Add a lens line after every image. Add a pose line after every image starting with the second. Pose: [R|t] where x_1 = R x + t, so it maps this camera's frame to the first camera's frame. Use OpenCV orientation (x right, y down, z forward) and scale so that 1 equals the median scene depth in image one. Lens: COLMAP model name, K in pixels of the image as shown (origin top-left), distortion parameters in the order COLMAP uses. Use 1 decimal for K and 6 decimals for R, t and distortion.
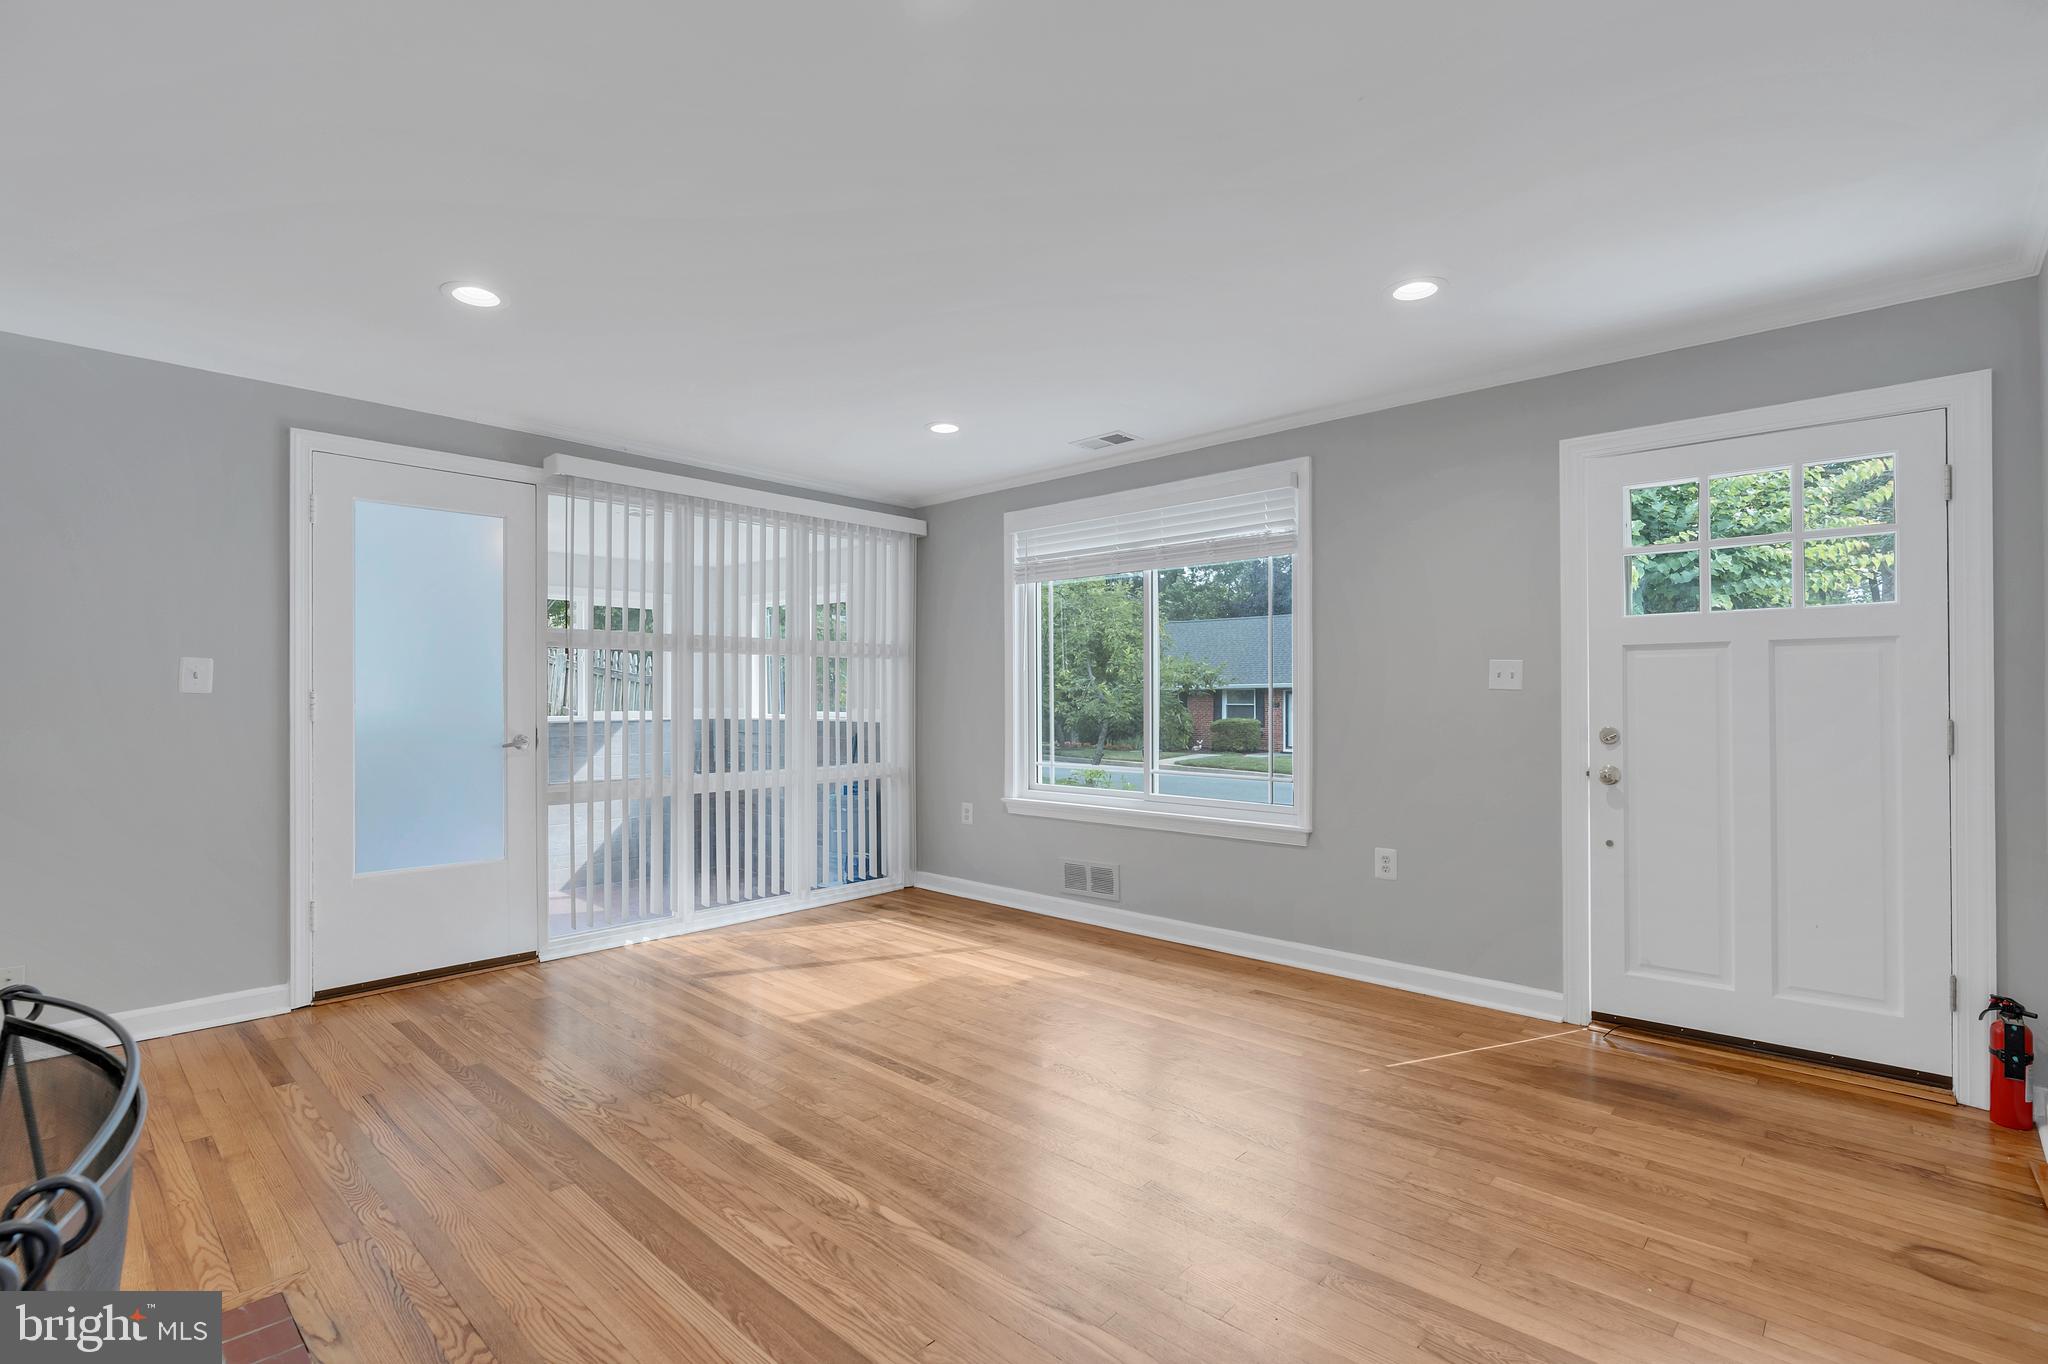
lens RADIAL K [[942.4, 0, 1022.6], [0, 942.4, 681.8], [0, 0, 1]] dist [-0.000468, 0.000091]
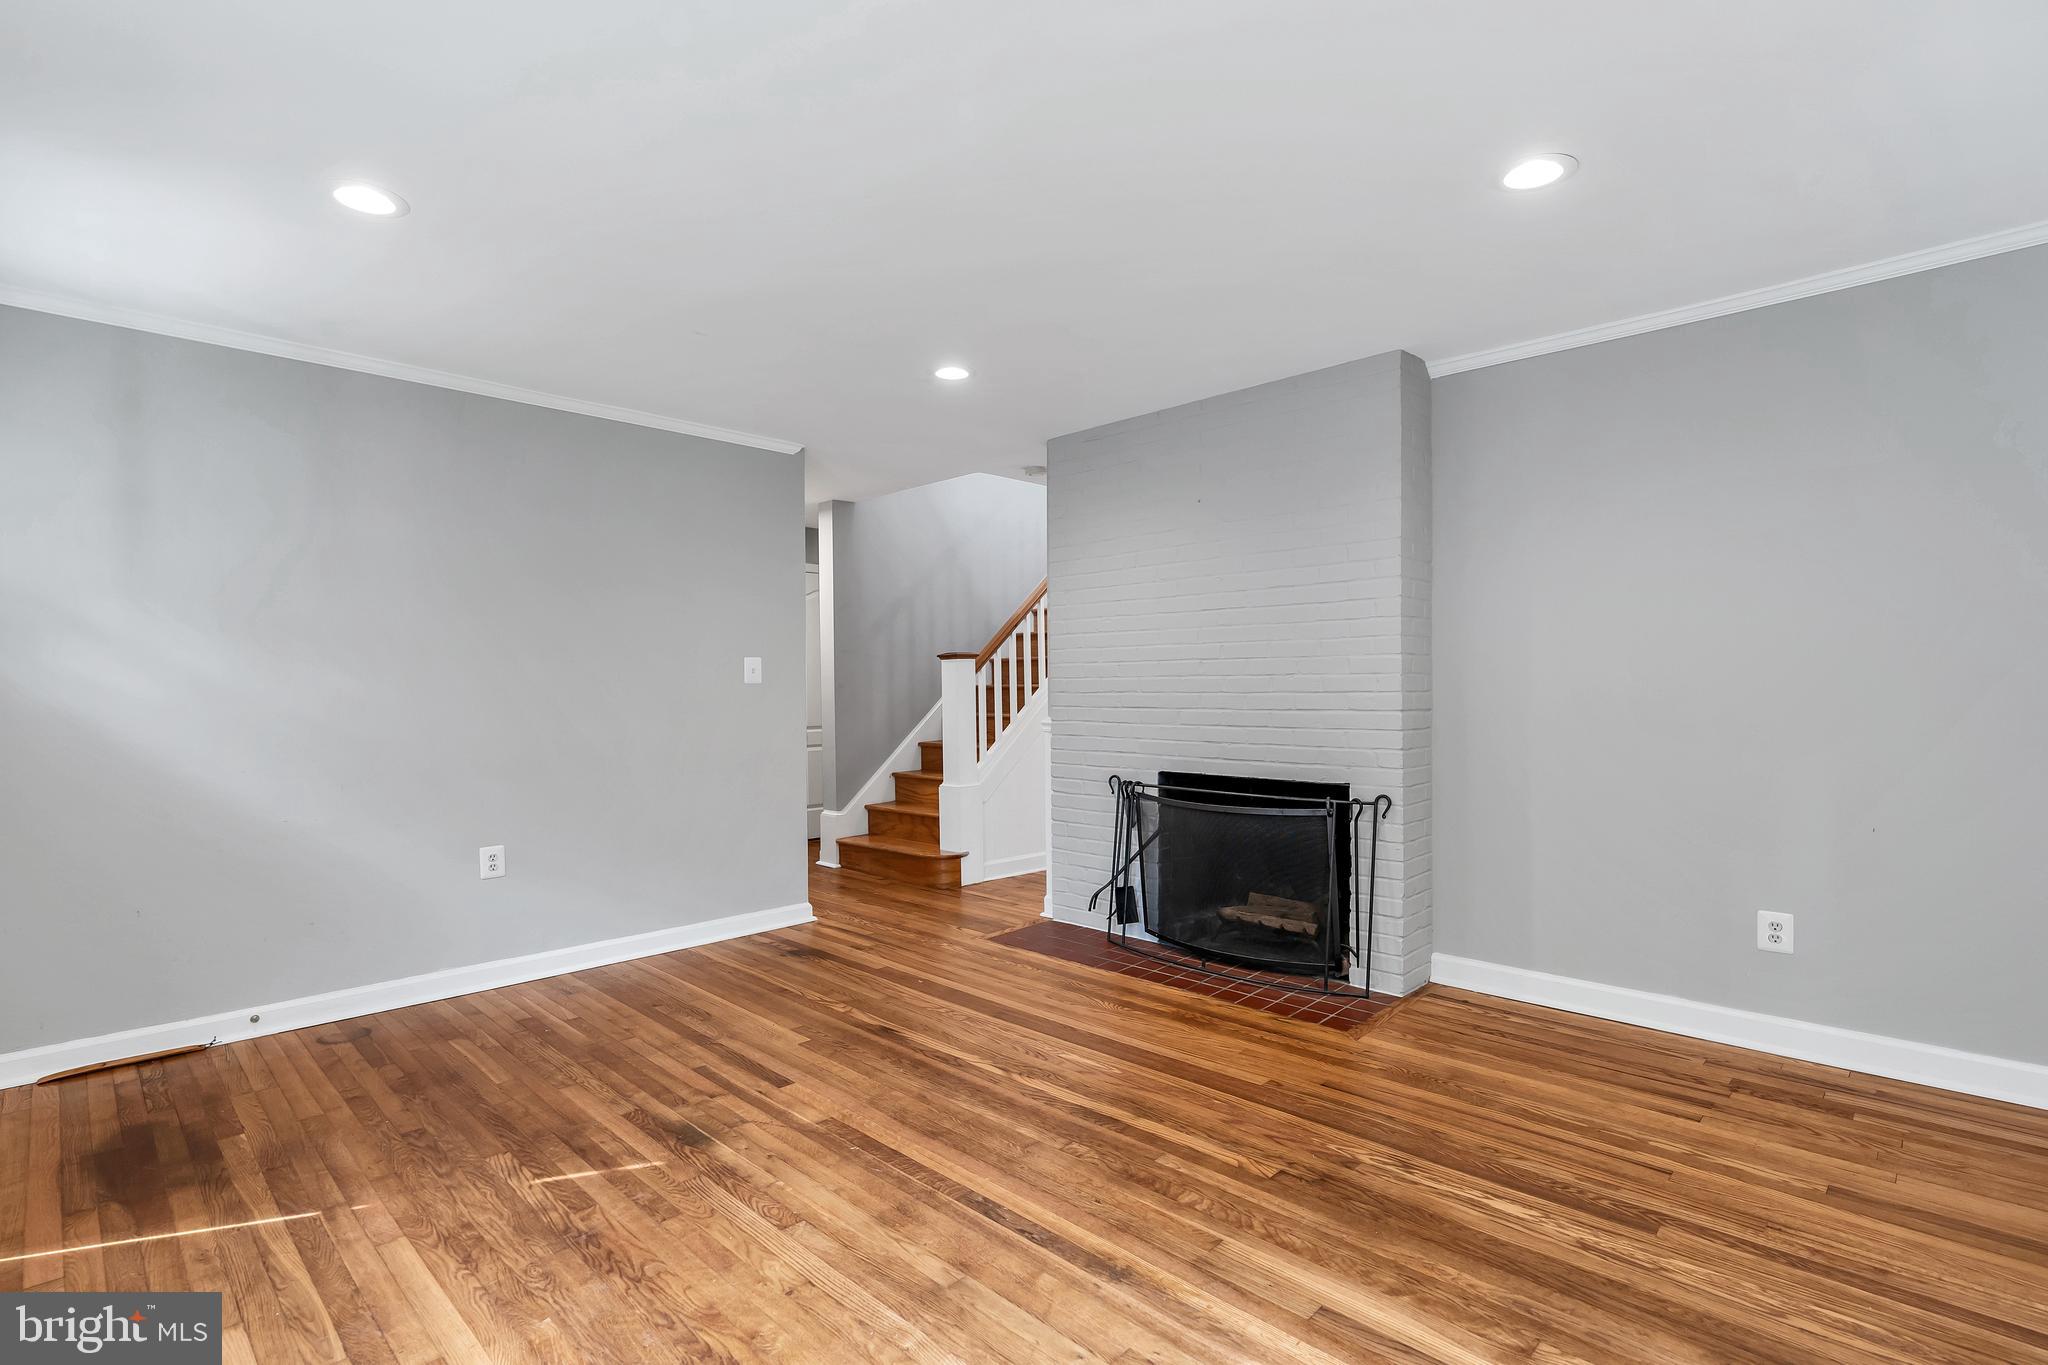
lens RADIAL K [[942.4, 0, 1025.8], [0, 942.4, 691.8], [0, 0, 1]] dist [-0.000468, 0.000091]
pose [[-0.999737, 0.010841, 0.020198, -0.188398], [0.010638, 0.999892, -0.010103, 0.037384], [-0.020306, -0.009885, -0.999745, 2.019105]]
